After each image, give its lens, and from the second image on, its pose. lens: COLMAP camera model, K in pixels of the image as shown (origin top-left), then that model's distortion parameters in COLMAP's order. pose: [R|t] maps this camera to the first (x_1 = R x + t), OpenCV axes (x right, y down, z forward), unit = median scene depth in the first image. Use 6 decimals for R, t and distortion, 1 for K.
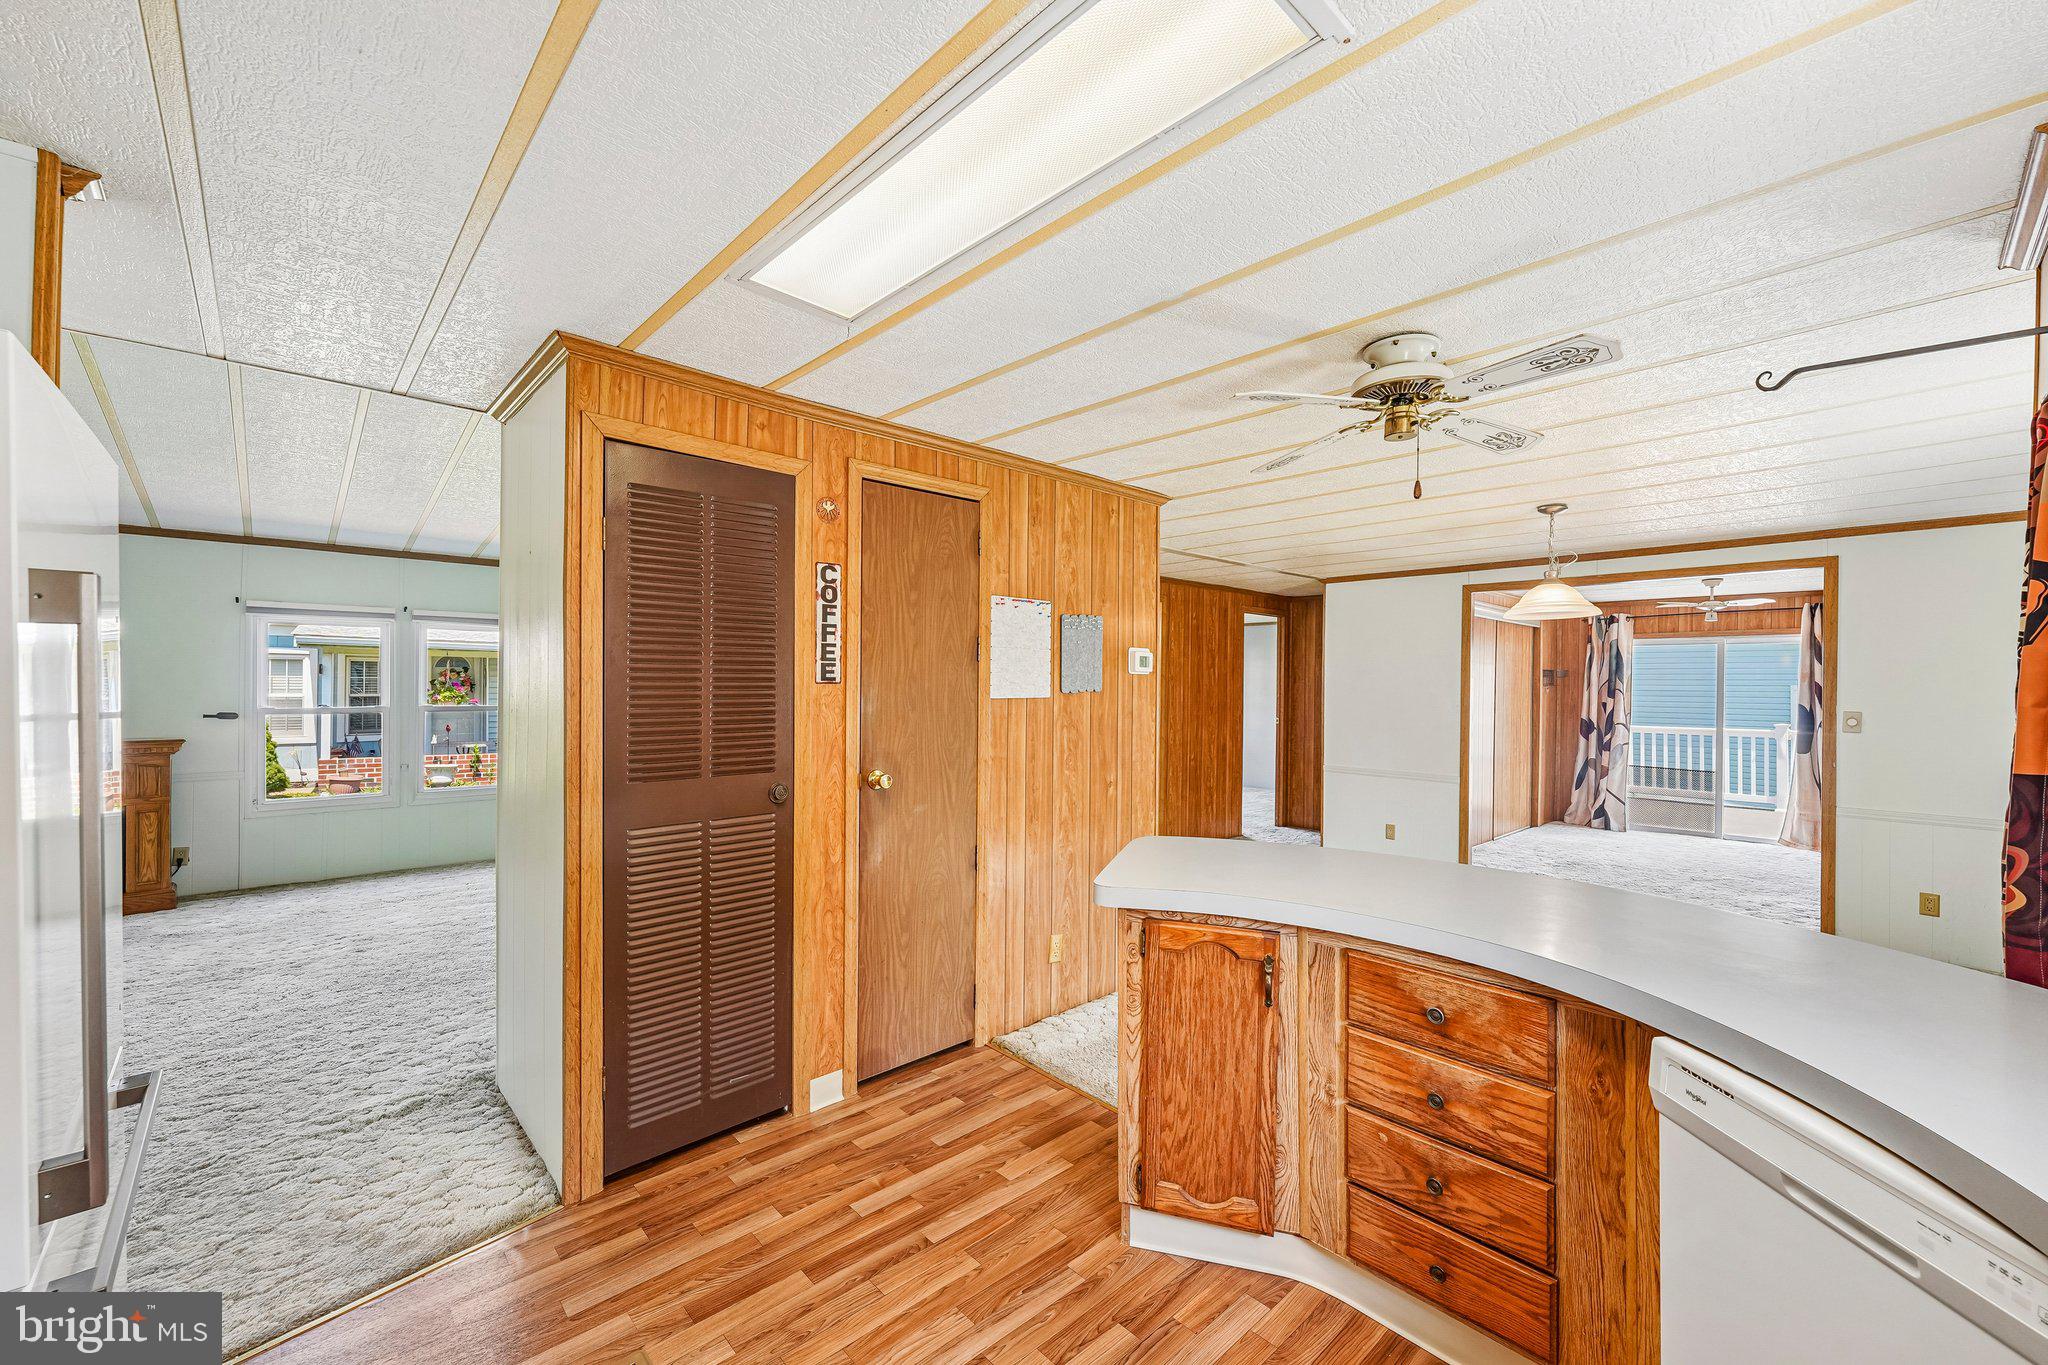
lens RADIAL K [[817.8, 0, 1024.0], [0, 817.8, 682.5], [0, 0, 1]] dist [-0.000796, 0.000042]
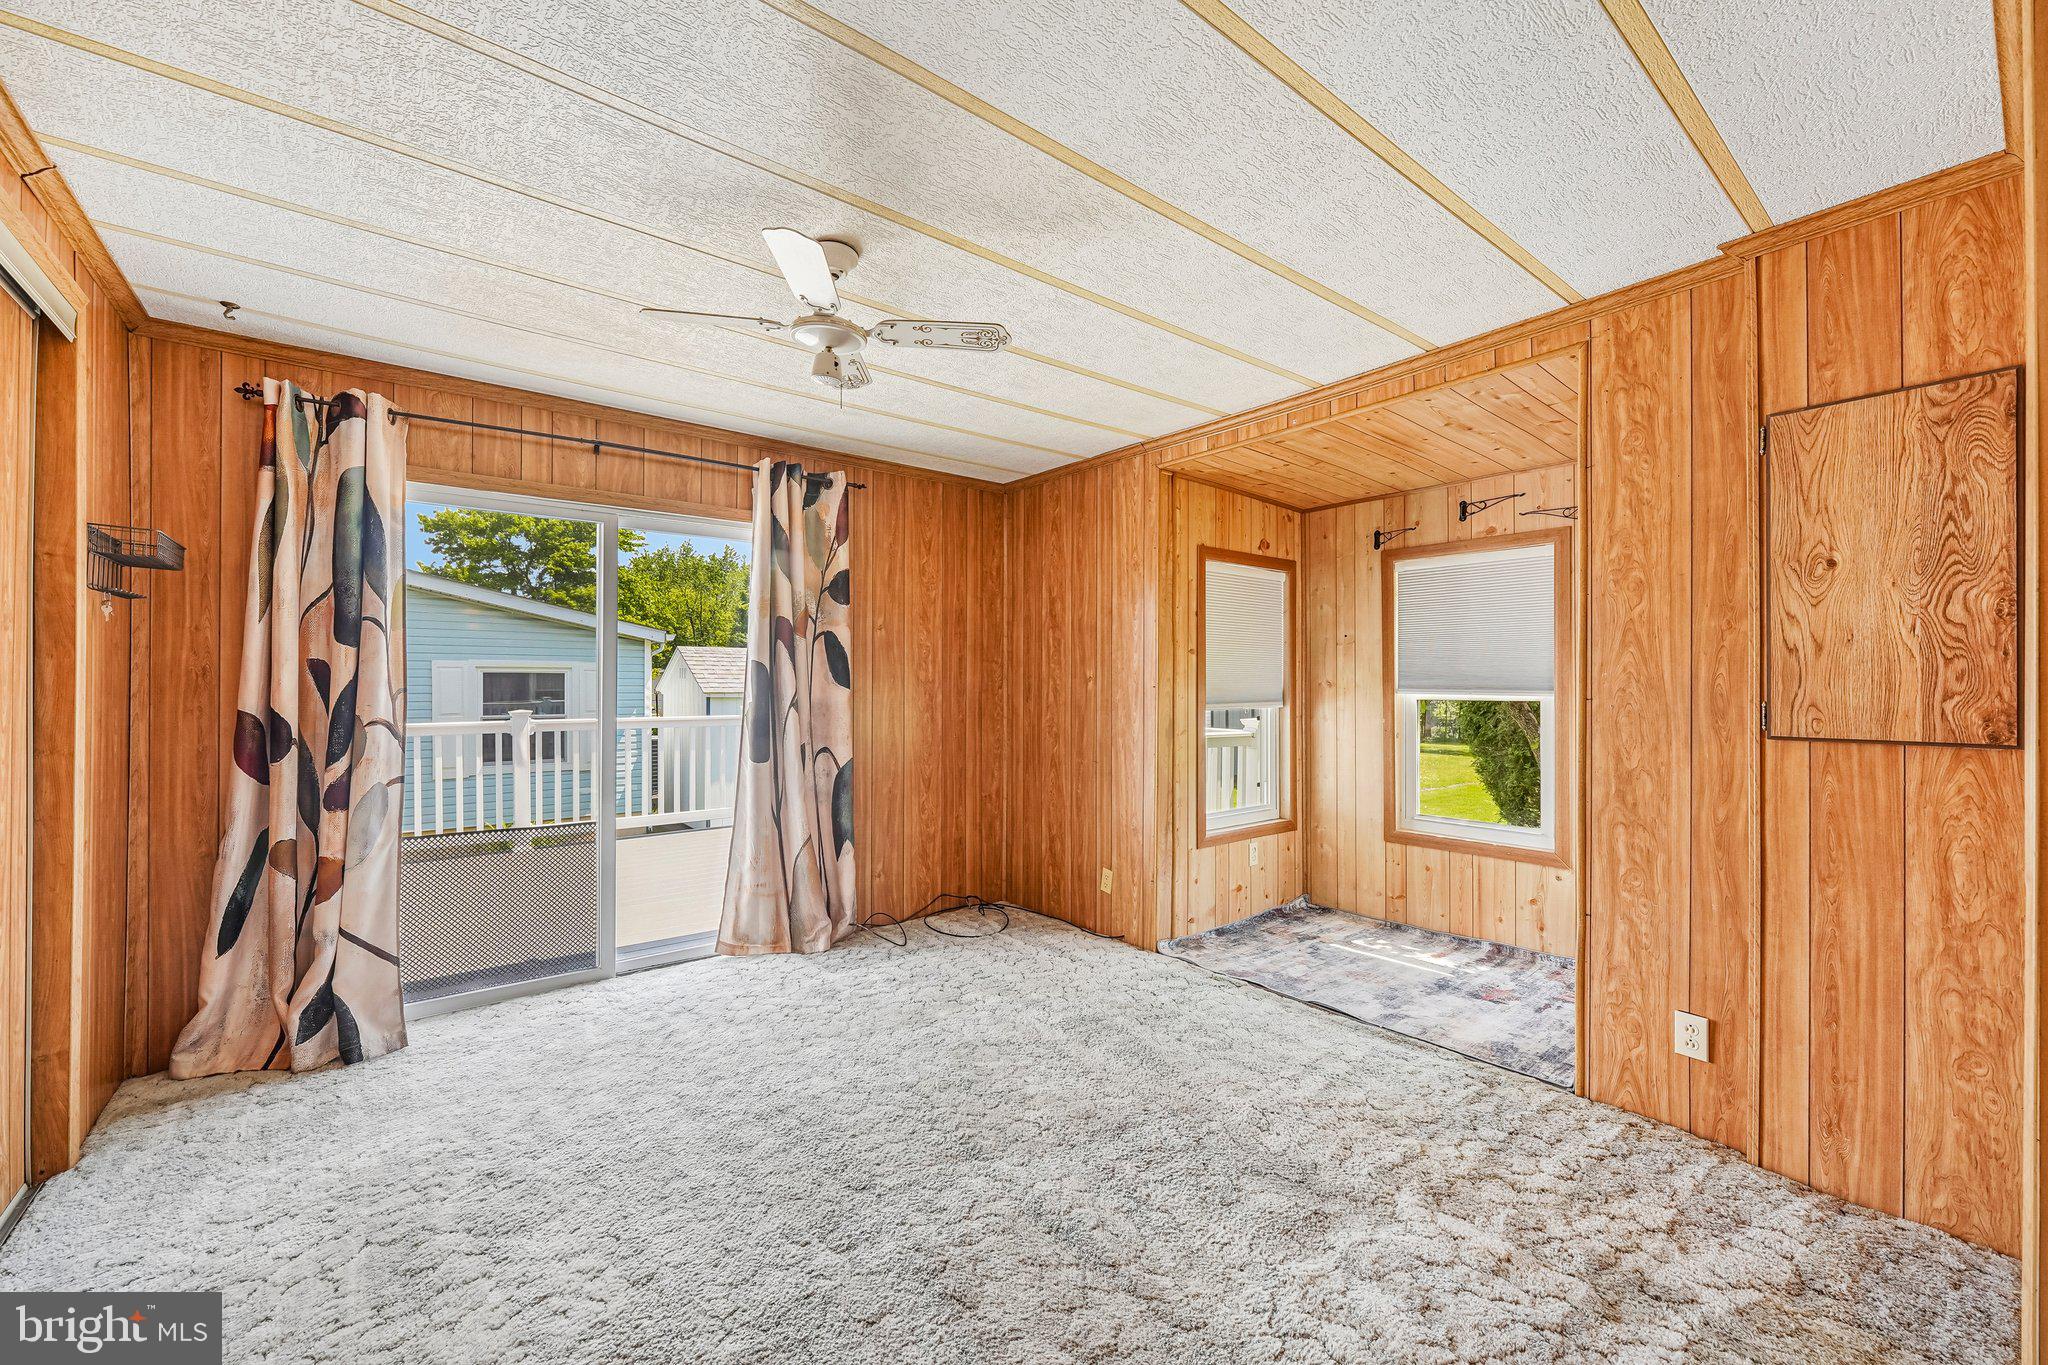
lens RADIAL K [[822.9, 0, 1026.3], [0, 822.9, 681.3], [0, 0, 1]] dist [0.000235, -0.000040]
pose [[0.074297, -0.003327, 0.997231, 0.861381], [-0.001966, 0.999992, 0.003482, 0.066665], [-0.997234, -0.002220, 0.074290, 1.477204]]
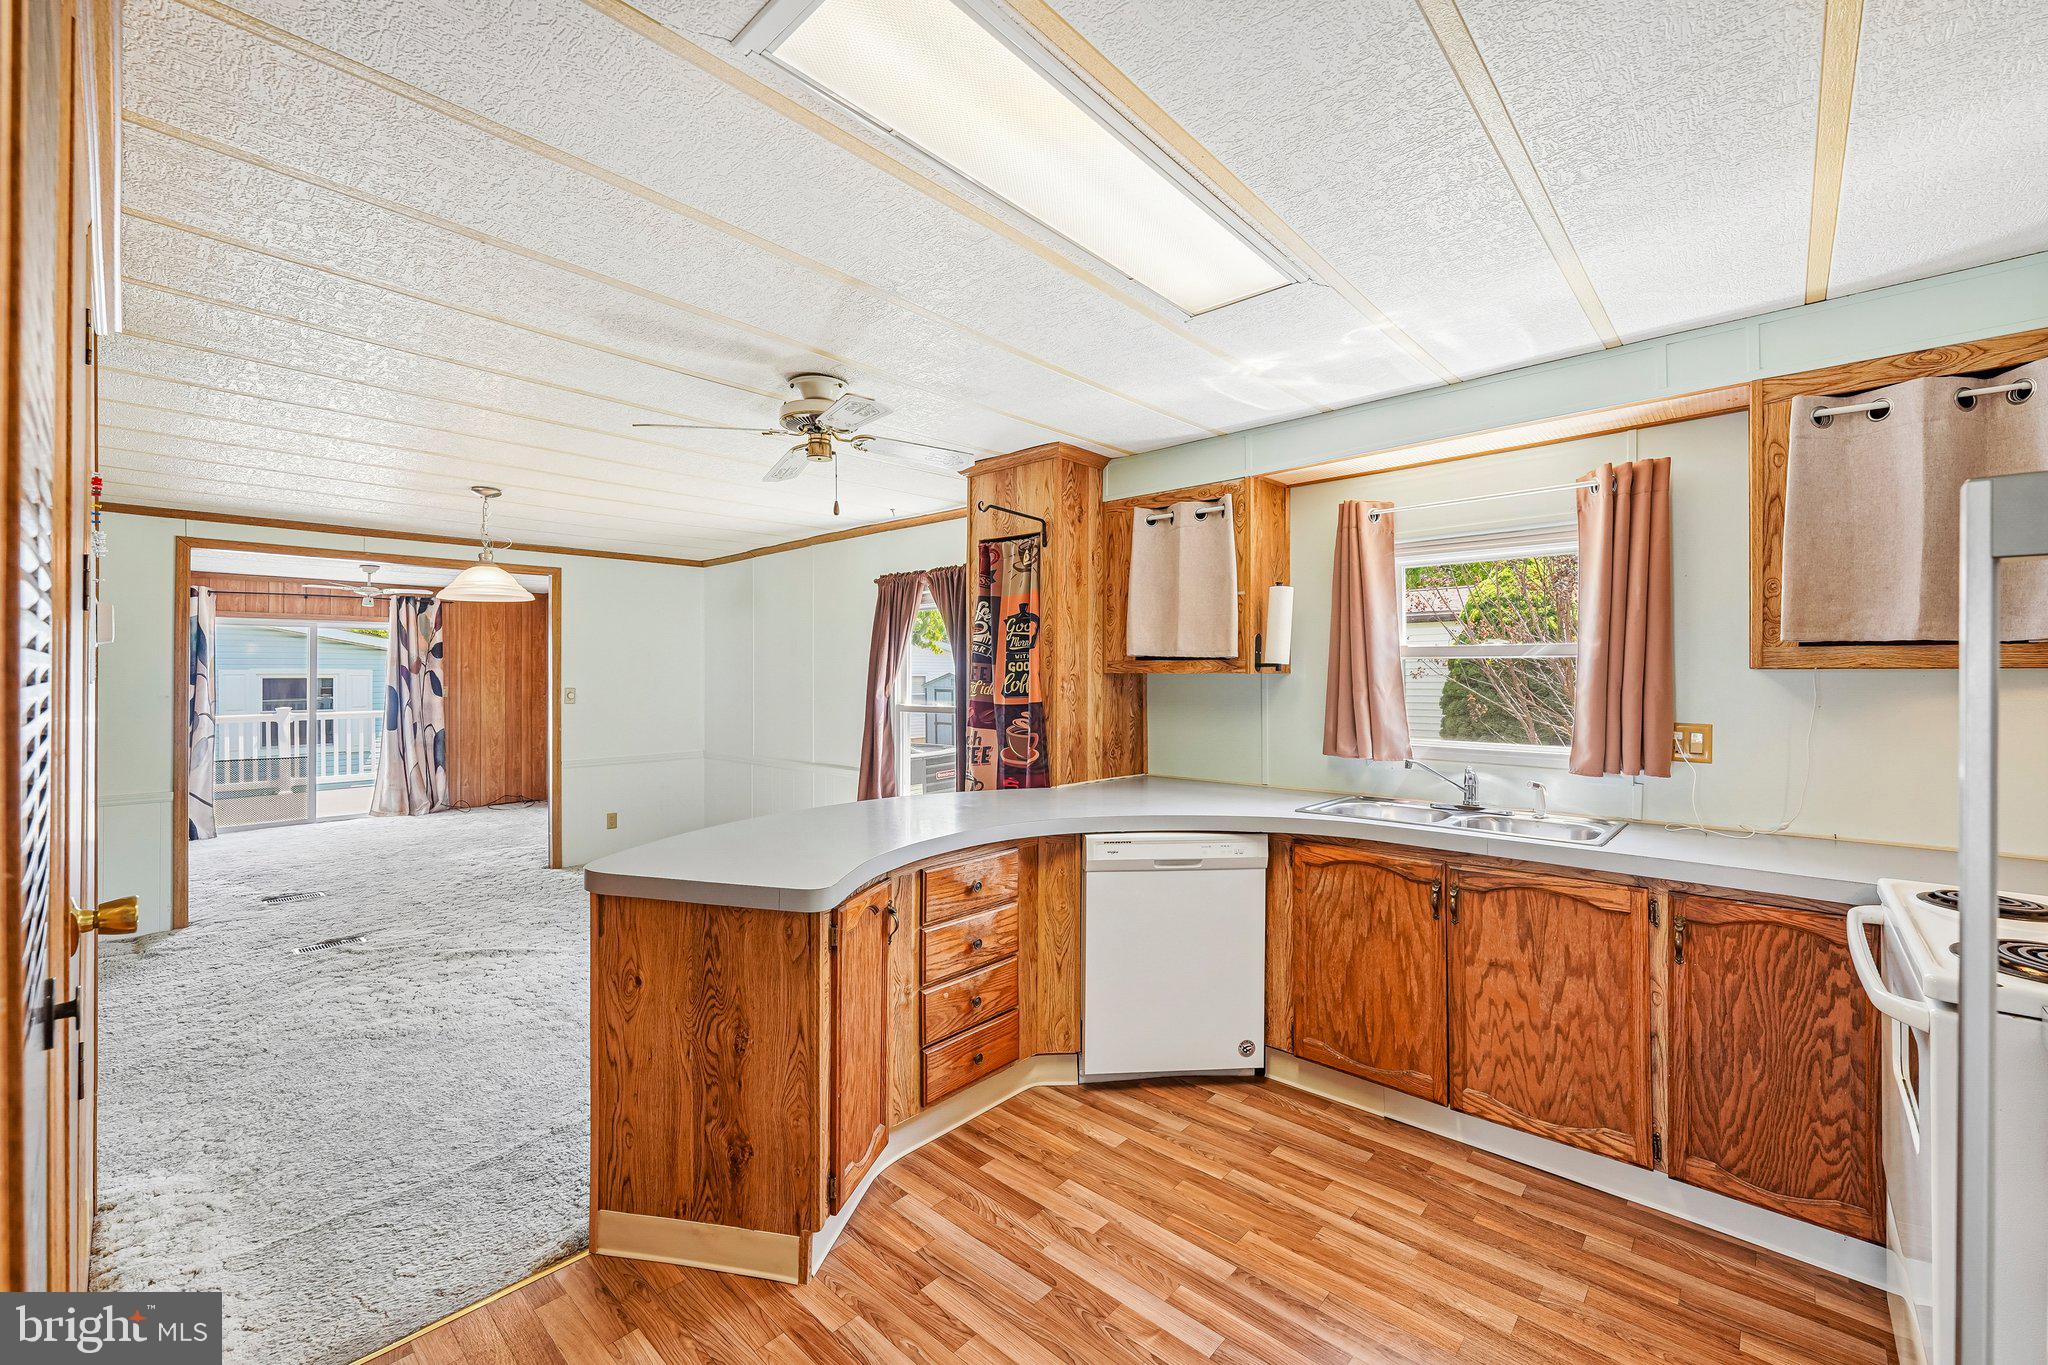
lens RADIAL K [[826.1, 0, 1018.6], [0, 826.1, 667.2], [0, 0, 1]] dist [0.000188, 0.000342]
pose [[-0.075551, -0.001008, 0.997141, -0.421238], [0.001645, 0.999998, 0.001136, 0.002483], [-0.997141, 0.001726, -0.075549, 0.436332]]
